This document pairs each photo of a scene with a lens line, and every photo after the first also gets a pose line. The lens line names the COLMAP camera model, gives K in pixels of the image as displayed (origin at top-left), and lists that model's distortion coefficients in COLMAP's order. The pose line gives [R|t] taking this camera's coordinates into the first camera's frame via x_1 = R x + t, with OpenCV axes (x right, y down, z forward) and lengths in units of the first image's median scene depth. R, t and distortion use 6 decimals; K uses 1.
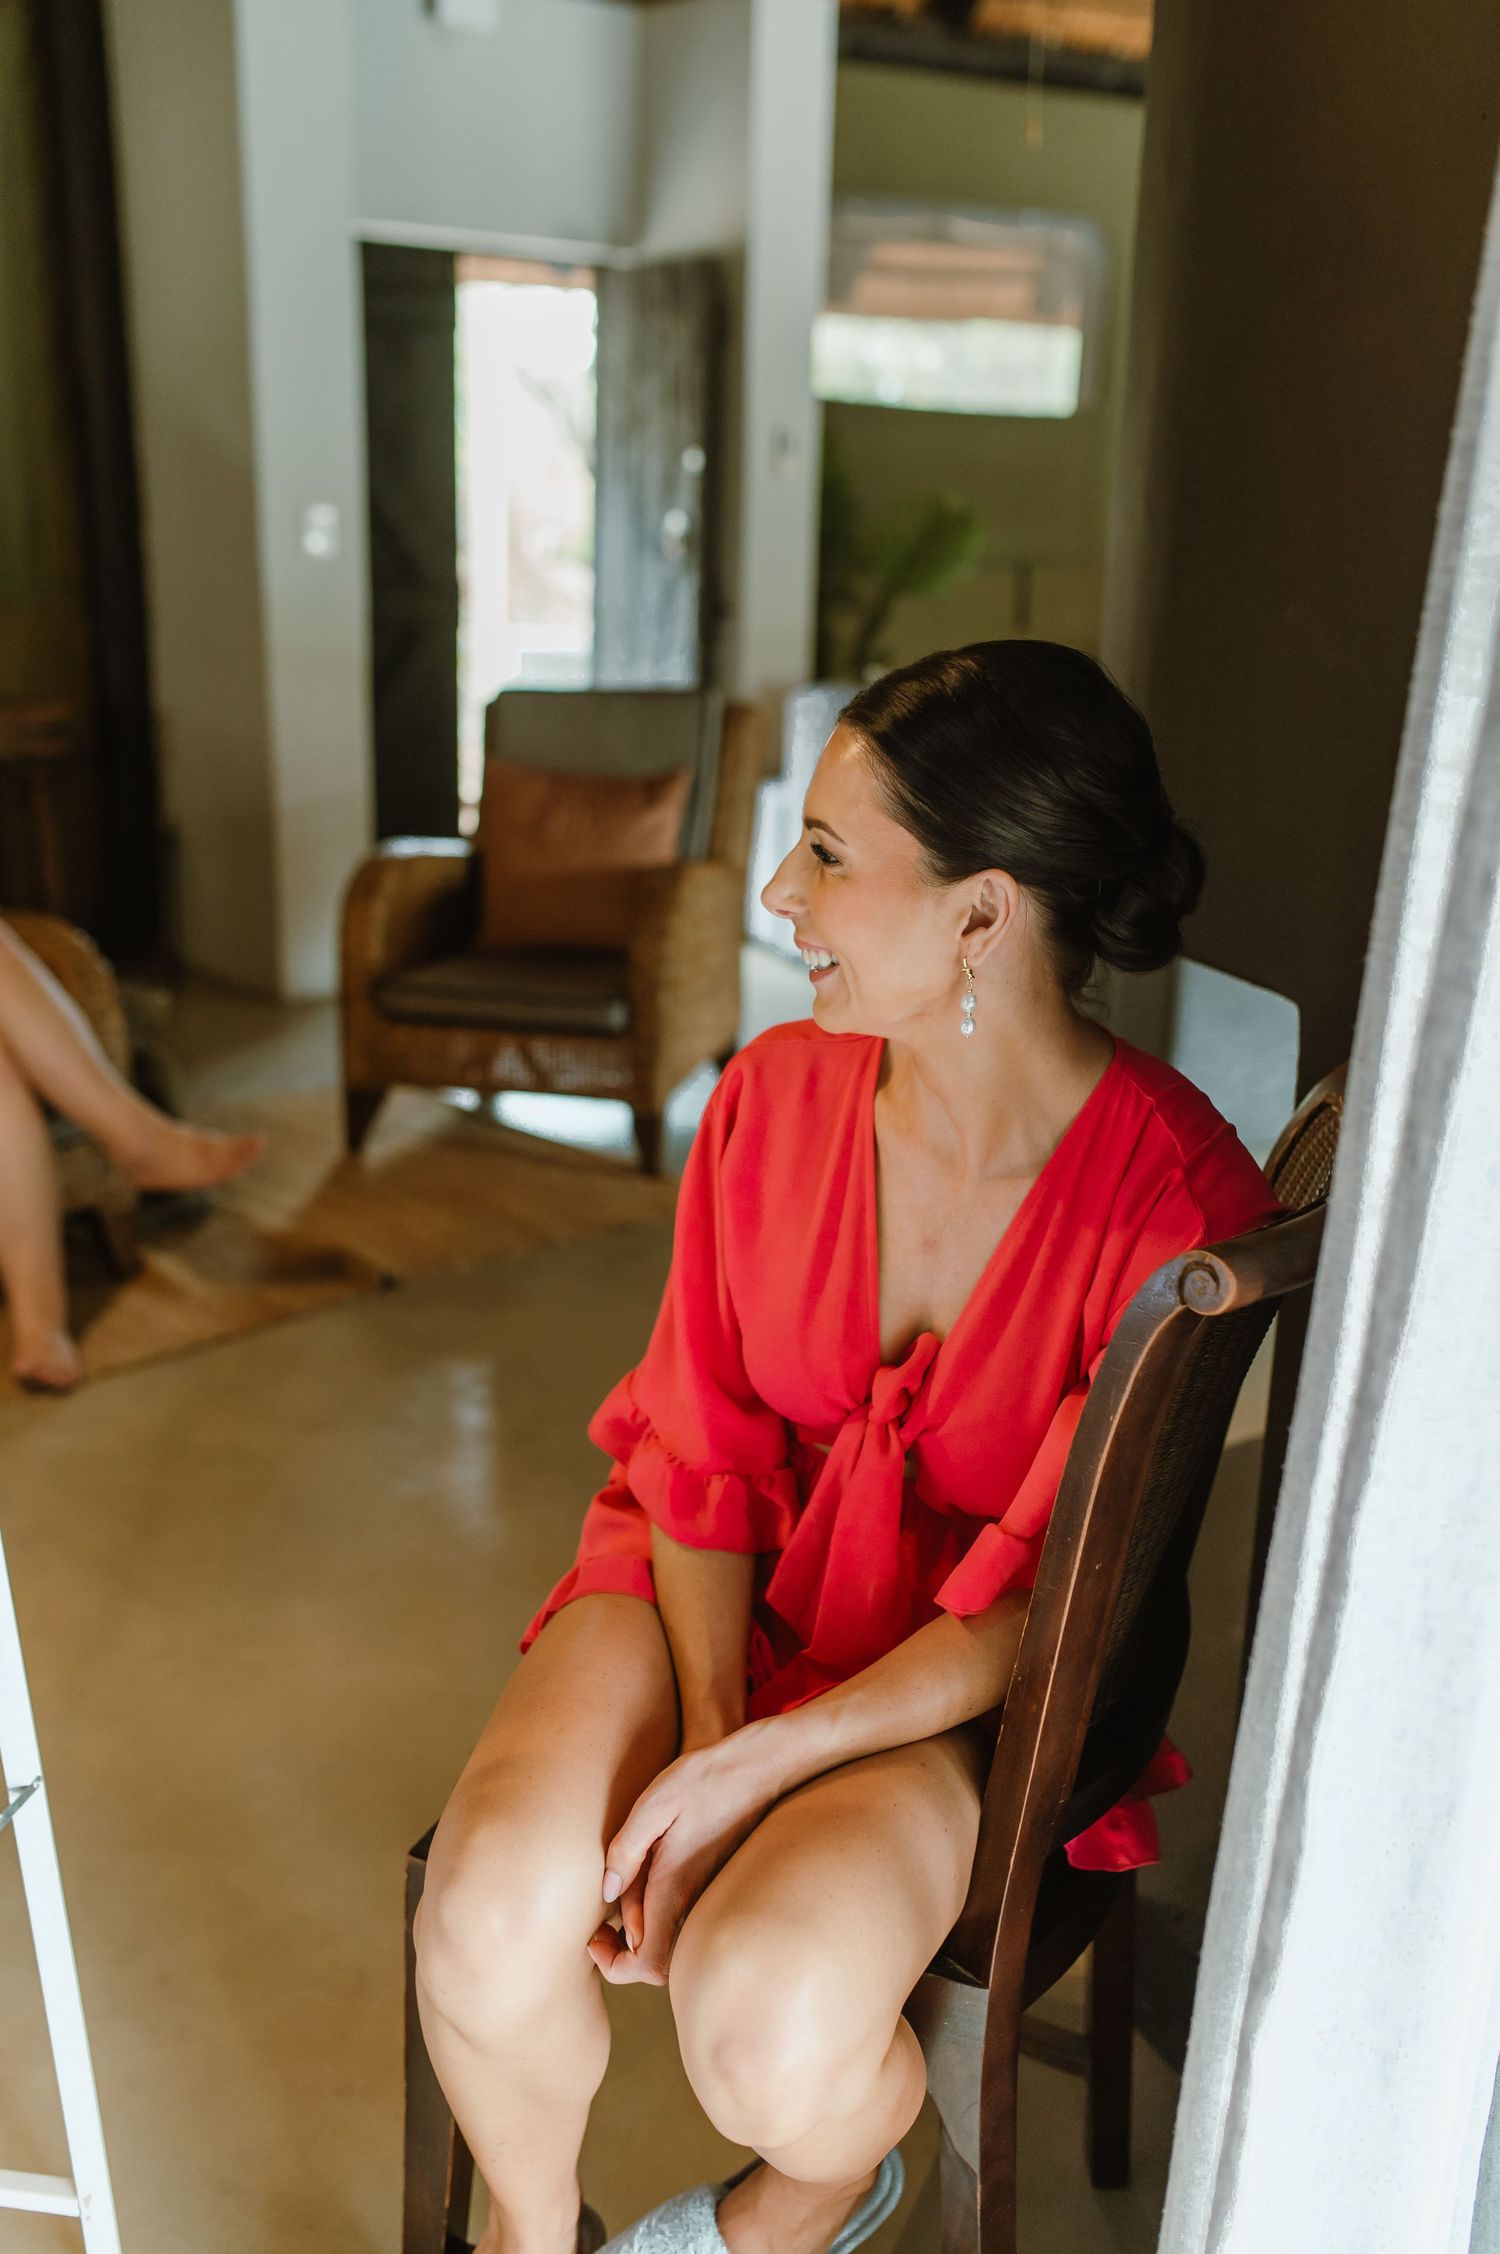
lens RADIAL K [[2094.0, 0, 752.5], [0, 2094.0, 1150.4], [0, 0, 1]] dist [0.007153, 0.030421]
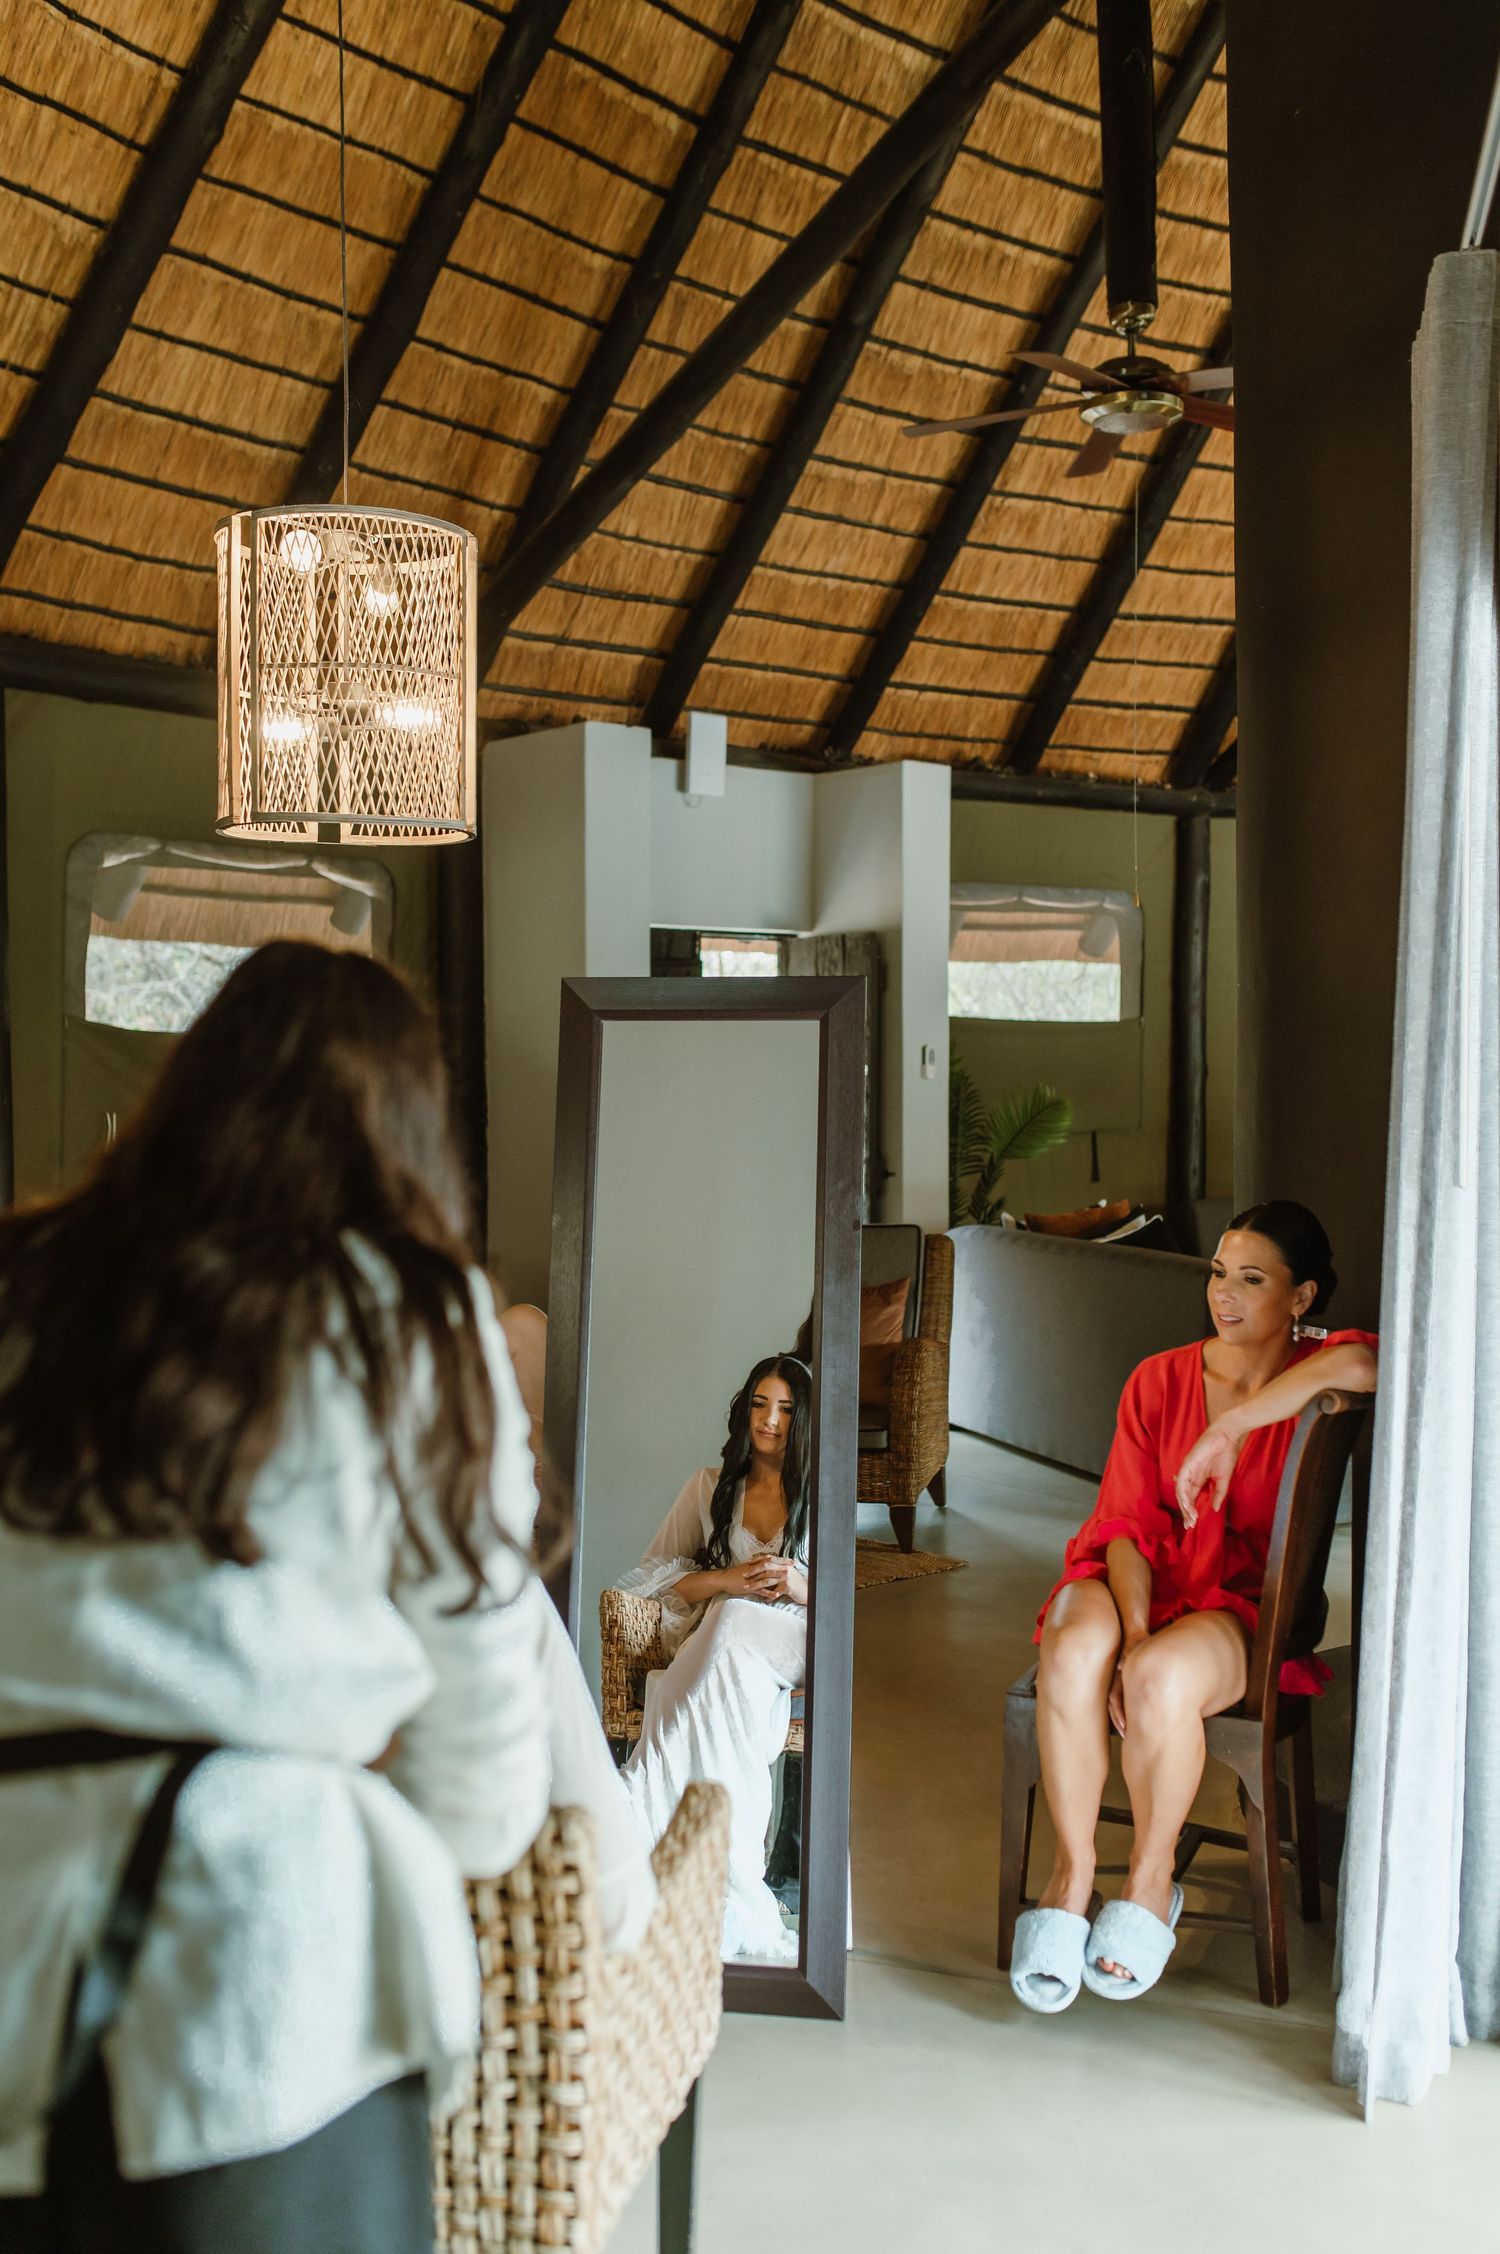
lens RADIAL K [[2094.0, 0, 752.5], [0, 2094.0, 1150.4], [0, 0, 1]] dist [0.007153, 0.030421]
pose [[0.999823, -0.018155, -0.004915, -0.094711], [0.016291, 0.966495, -0.256168, 0.075790], [0.009401, 0.256043, 0.966620, -0.322812]]
